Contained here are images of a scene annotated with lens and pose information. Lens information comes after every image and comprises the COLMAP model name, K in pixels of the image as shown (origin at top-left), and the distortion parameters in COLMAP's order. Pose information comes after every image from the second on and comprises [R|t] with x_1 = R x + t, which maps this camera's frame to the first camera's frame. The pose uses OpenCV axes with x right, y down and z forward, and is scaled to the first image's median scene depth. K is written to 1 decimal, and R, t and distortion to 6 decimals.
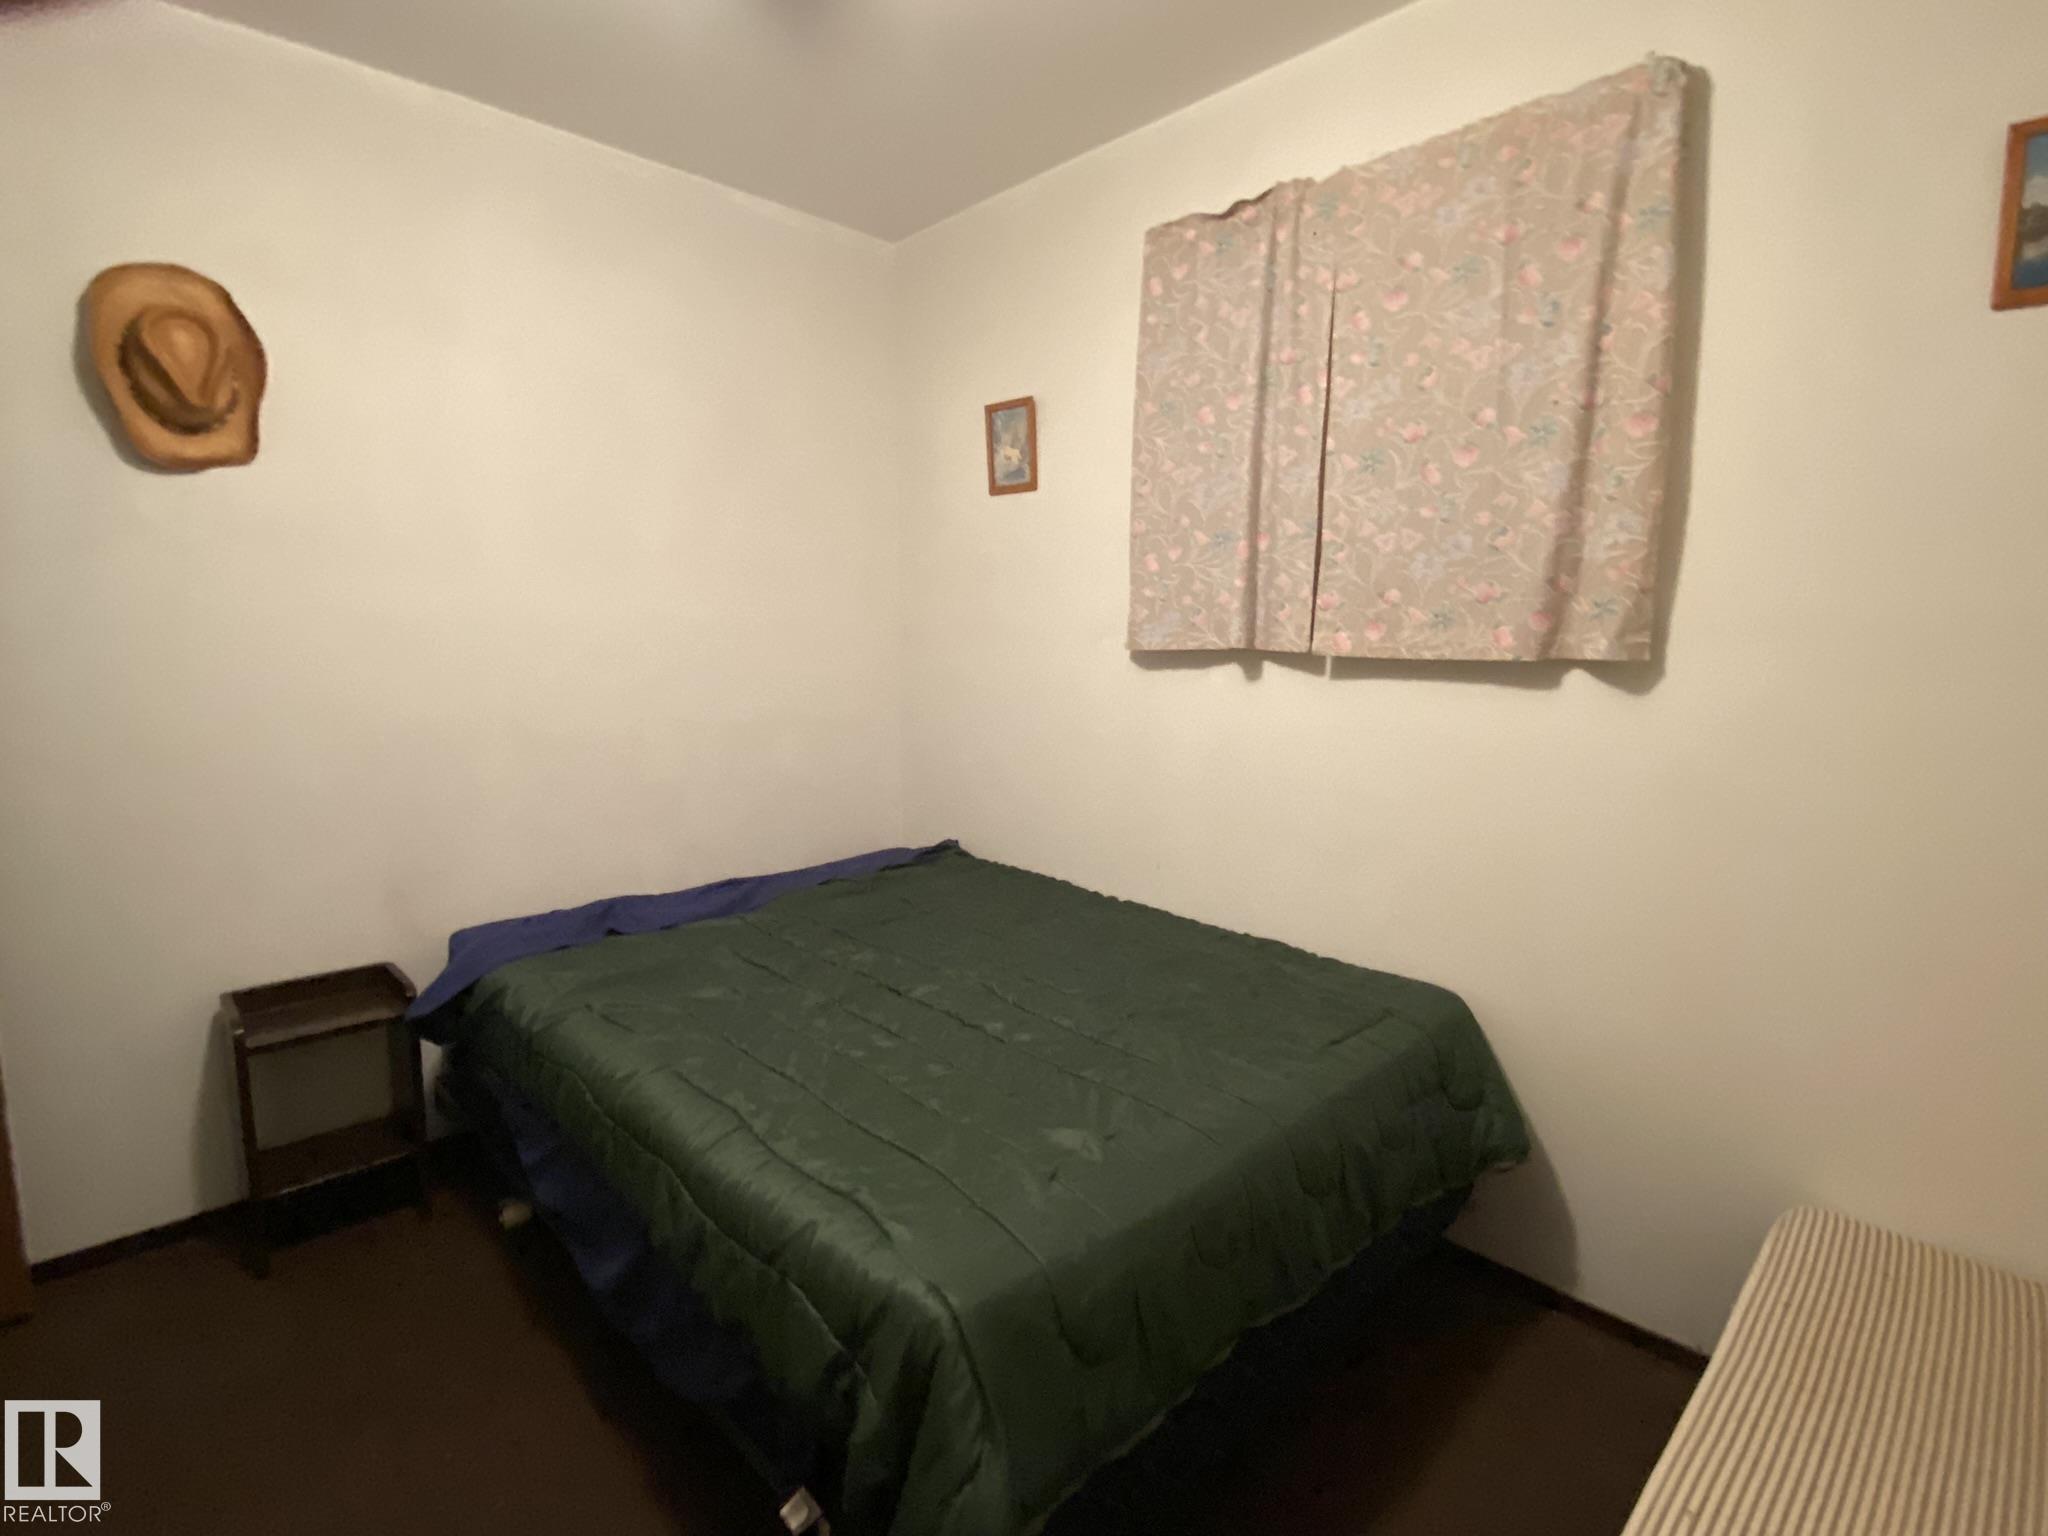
lens RADIAL K [[972.0, 0, 1026.2], [0, 972.0, 766.5], [0, 0, 1]] dist [0.037299, -0.033347]
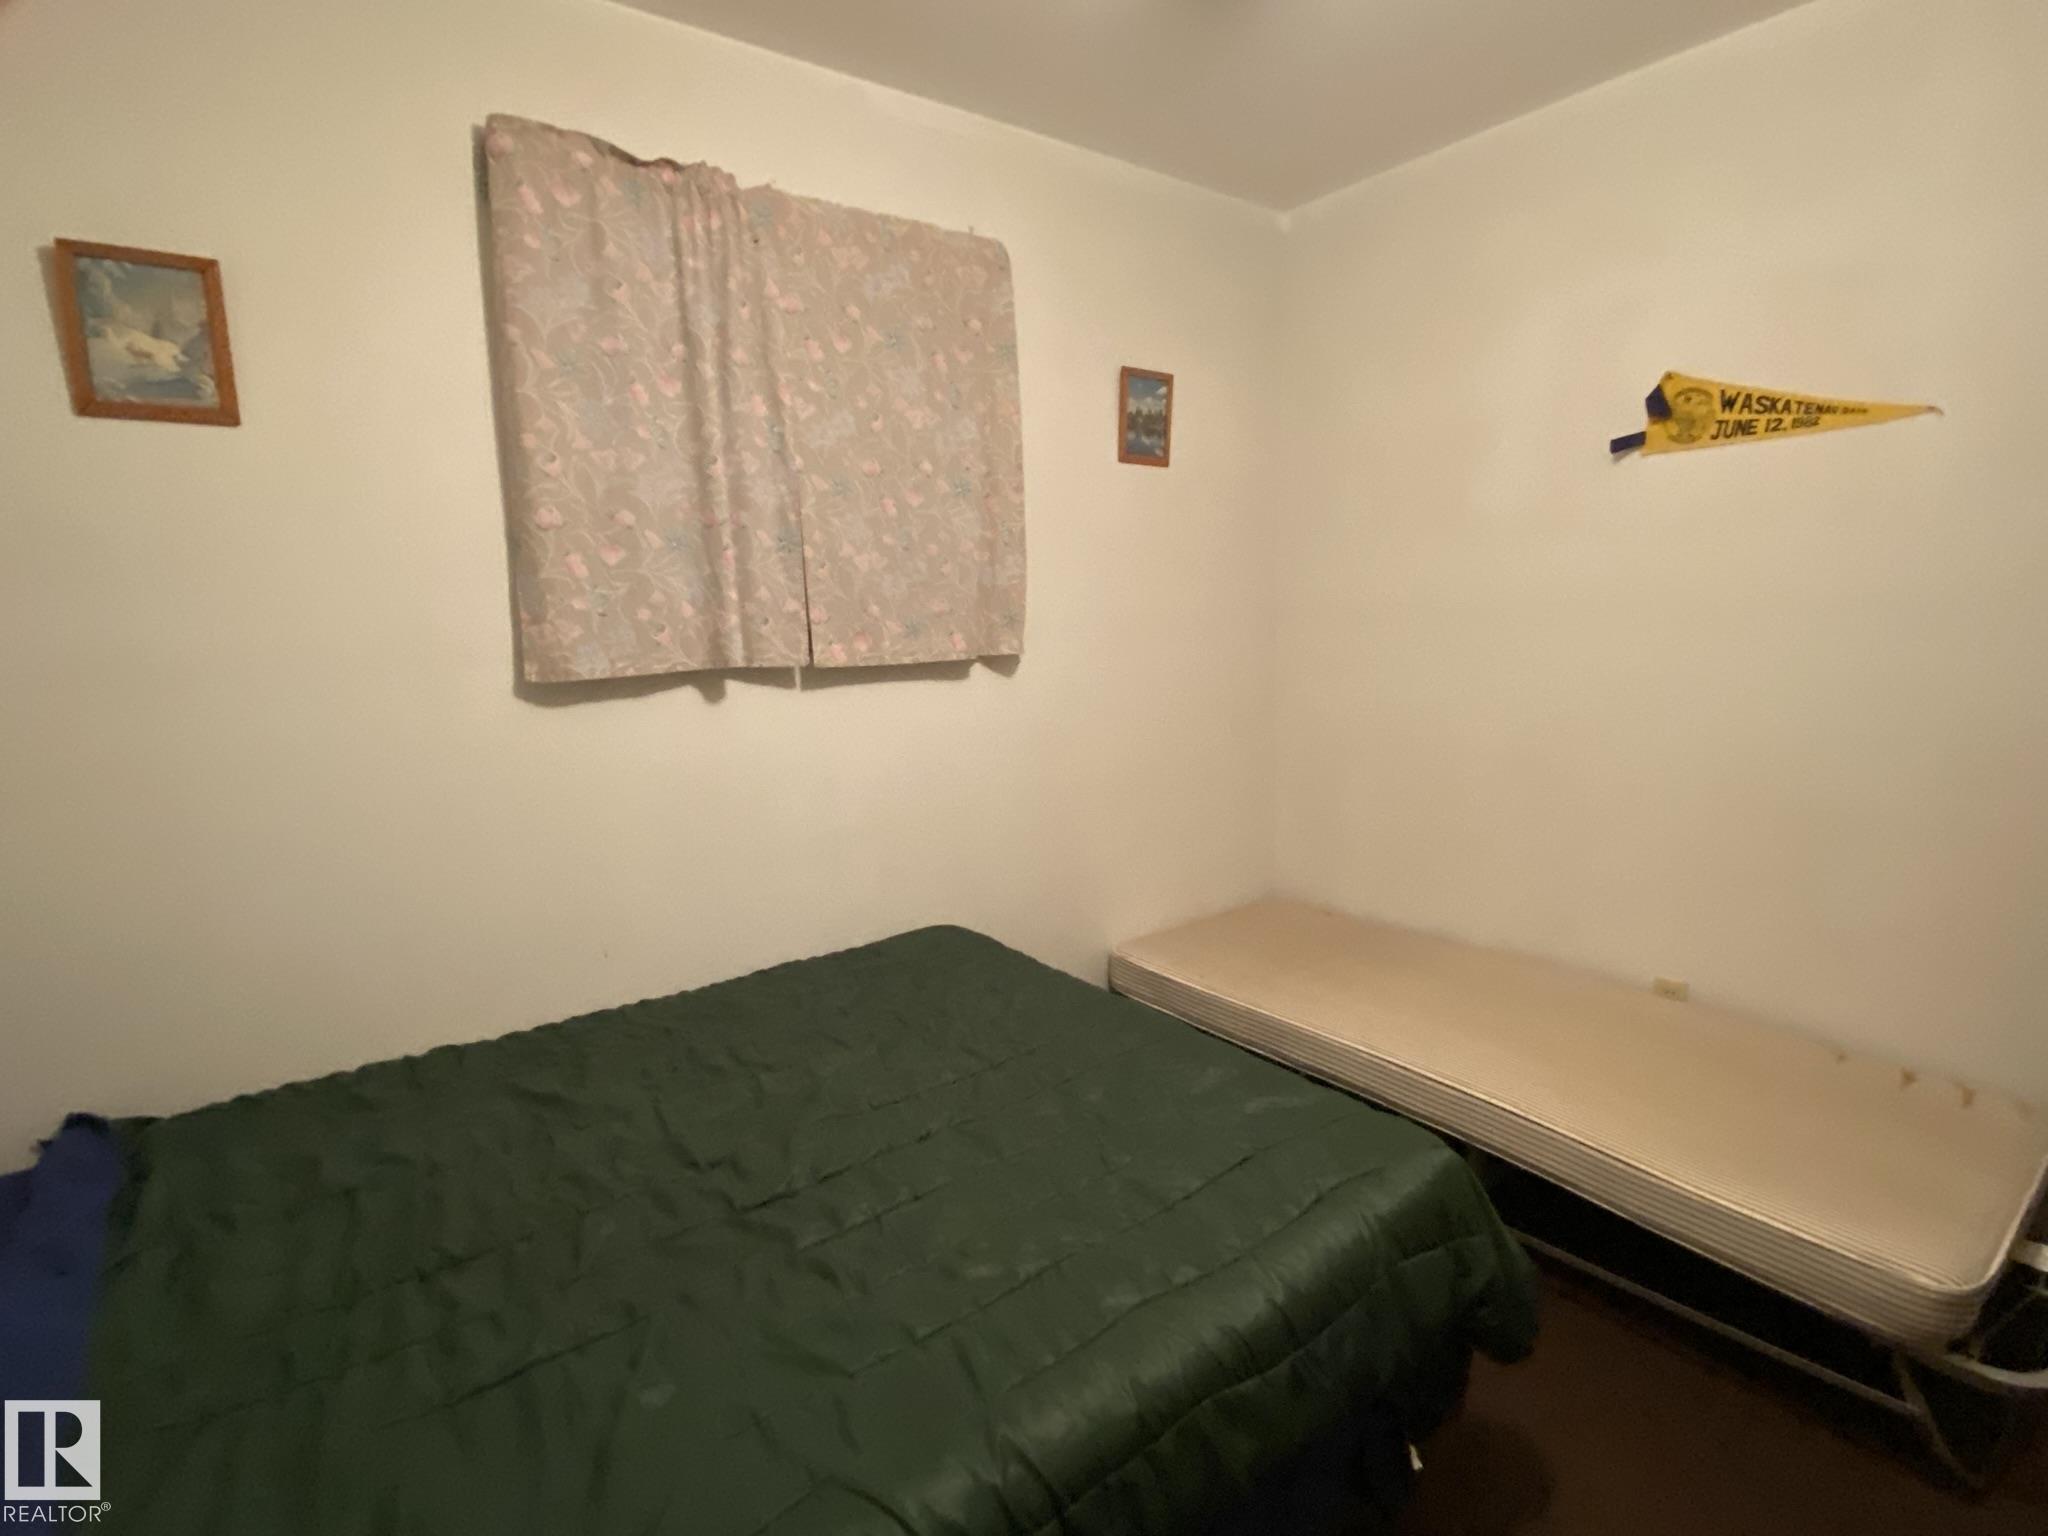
lens RADIAL K [[972.0, 0, 1026.2], [0, 972.0, 766.5], [0, 0, 1]] dist [0.037299, -0.033347]
pose [[0.157710, -0.169334, 0.972858, -0.717581], [0.157569, 0.976880, 0.144491, -0.132061], [-0.974833, 0.130505, 0.180745, 0.640633]]
